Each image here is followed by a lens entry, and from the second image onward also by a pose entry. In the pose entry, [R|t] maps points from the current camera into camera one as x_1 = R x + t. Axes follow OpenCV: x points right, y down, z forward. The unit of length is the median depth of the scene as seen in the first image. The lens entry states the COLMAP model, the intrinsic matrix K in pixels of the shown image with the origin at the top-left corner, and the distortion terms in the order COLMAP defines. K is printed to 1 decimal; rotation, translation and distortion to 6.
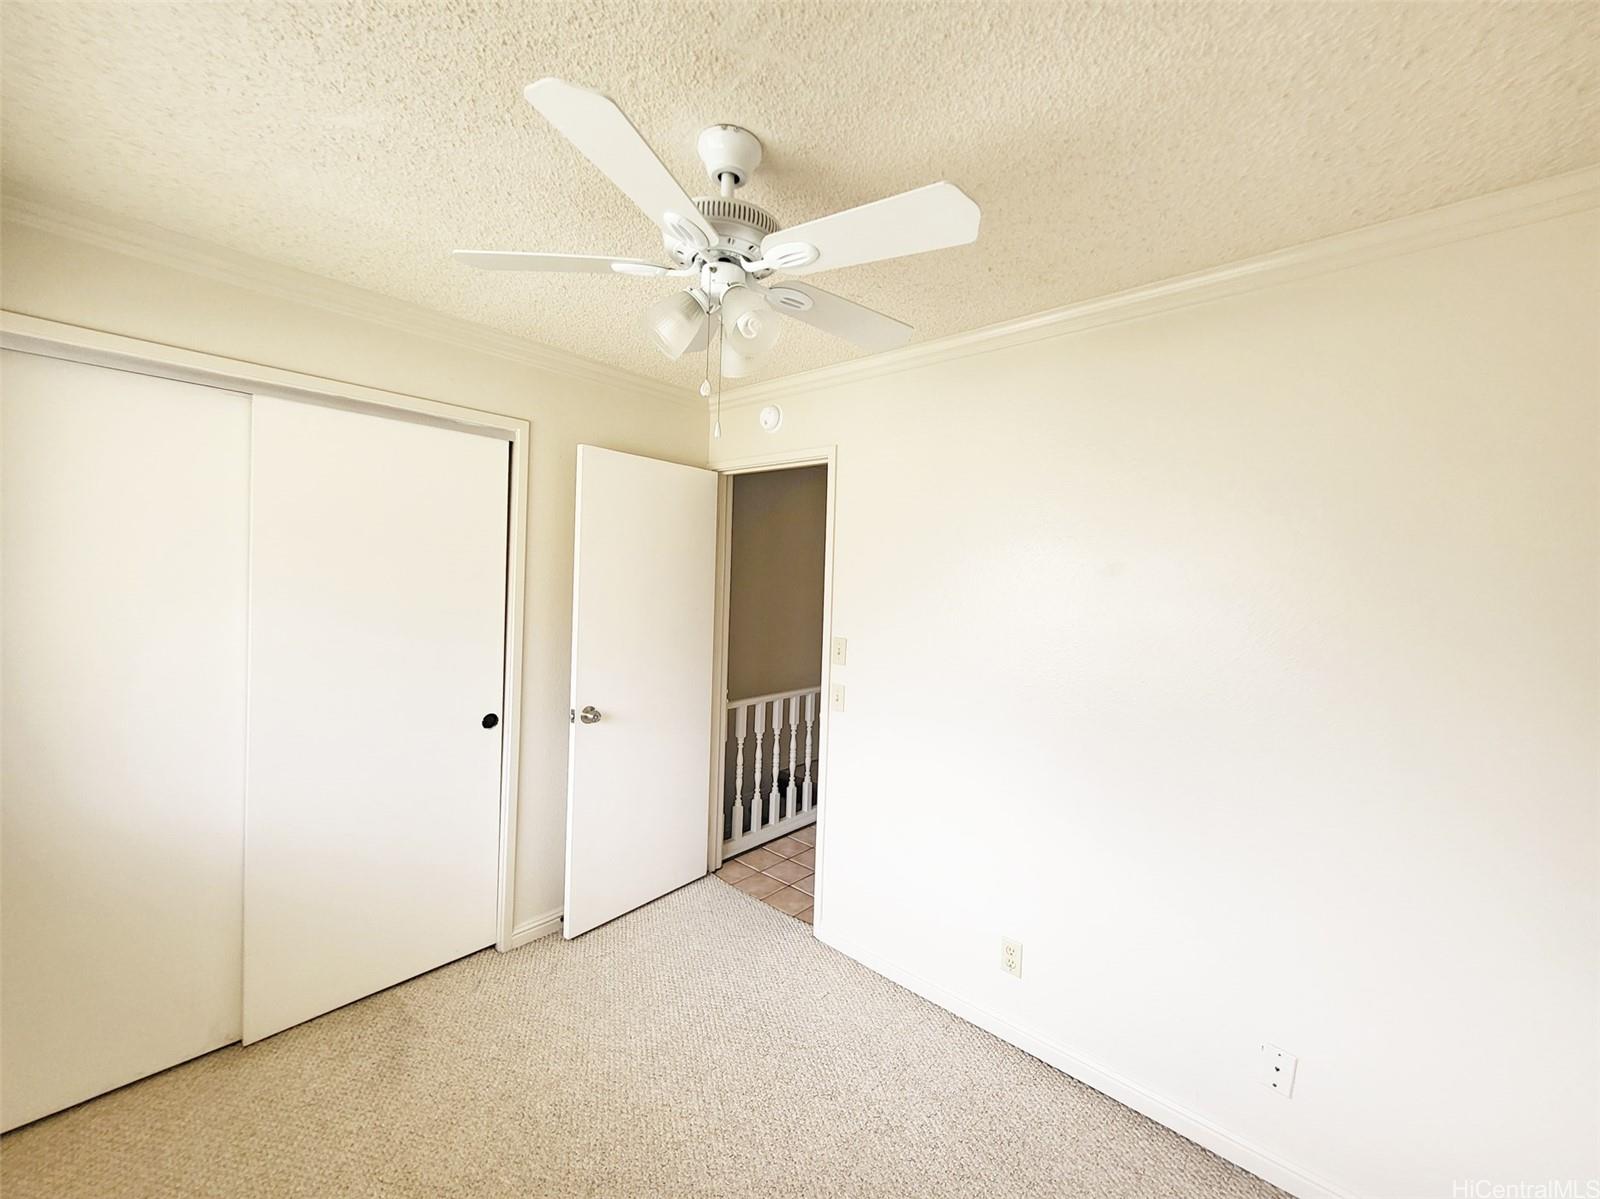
lens RADIAL K [[632.5, 0, 803.2], [0, 632.5, 603.1], [0, 0, 1]] dist [0.002444, 0.000020]
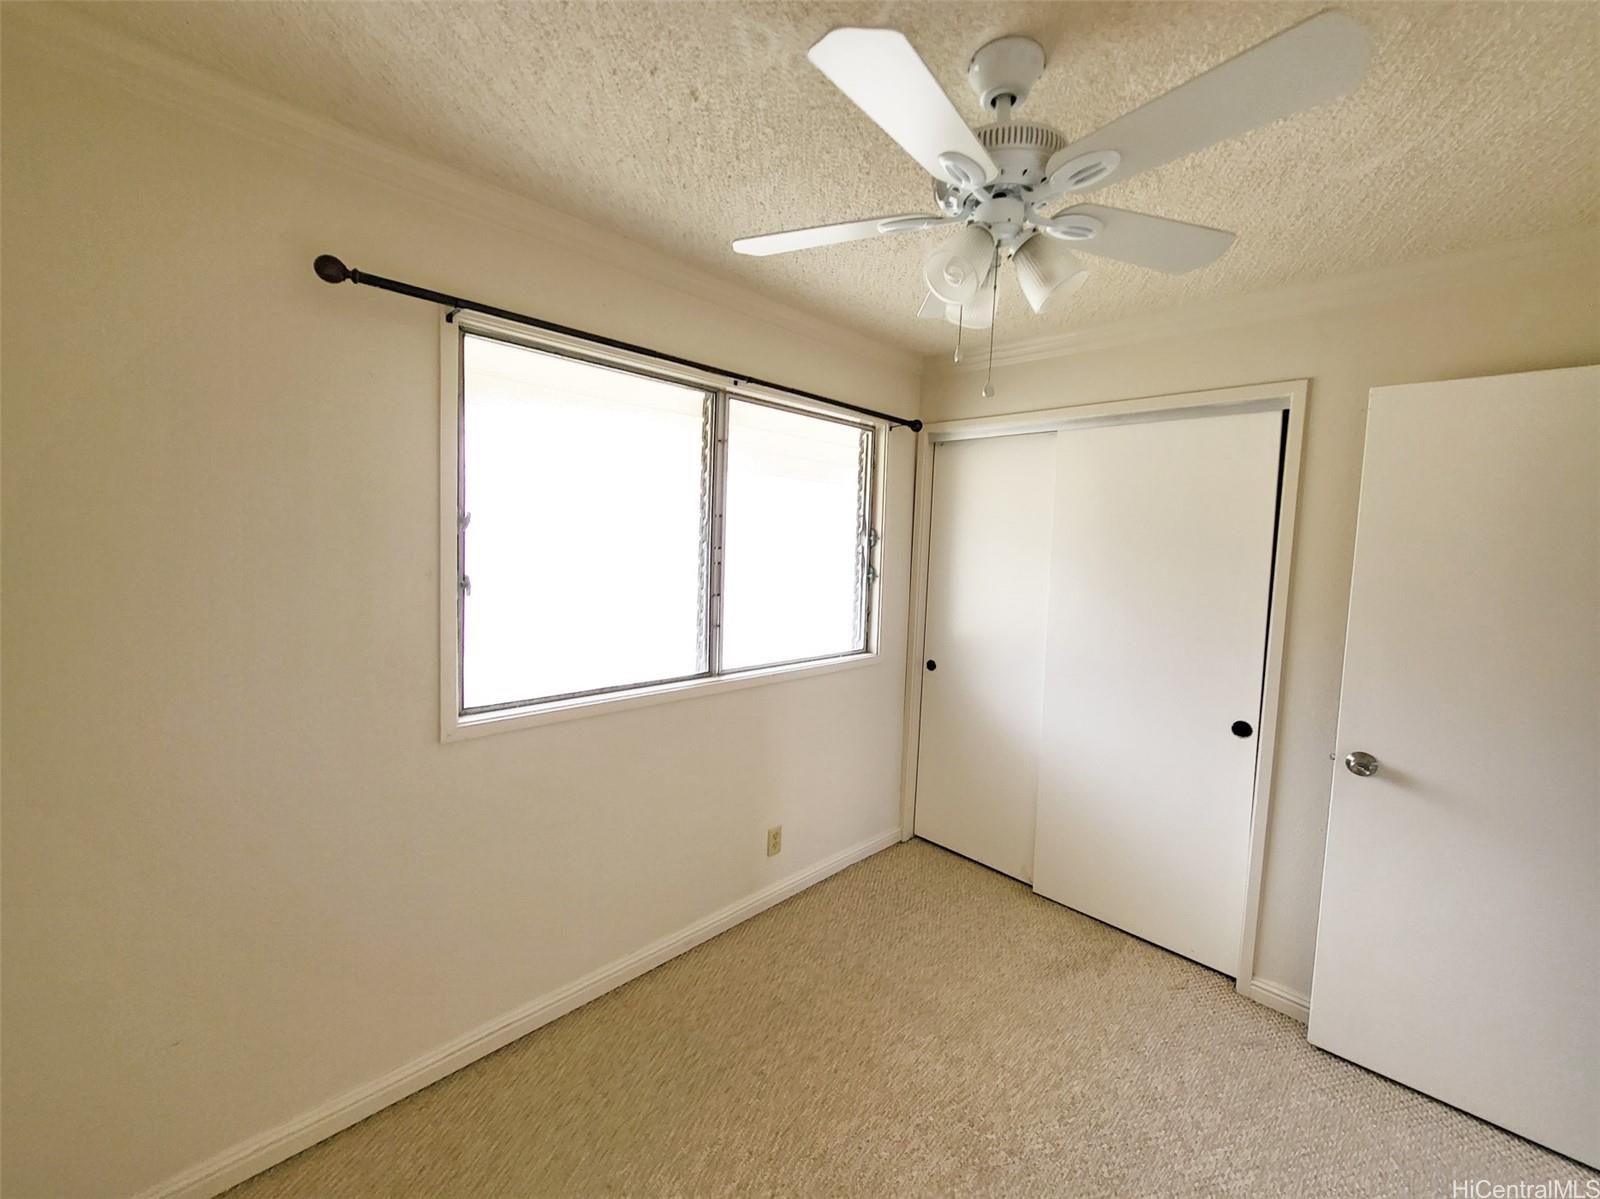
lens RADIAL K [[632.5, 0, 803.4], [0, 632.5, 589.0], [0, 0, 1]] dist [0.002444, 0.000020]
pose [[-0.073937, 0.043934, -0.996295, 0.439633], [-0.067590, 0.996511, 0.048960, -0.013768], [0.994970, 0.070959, -0.070709, 0.429186]]
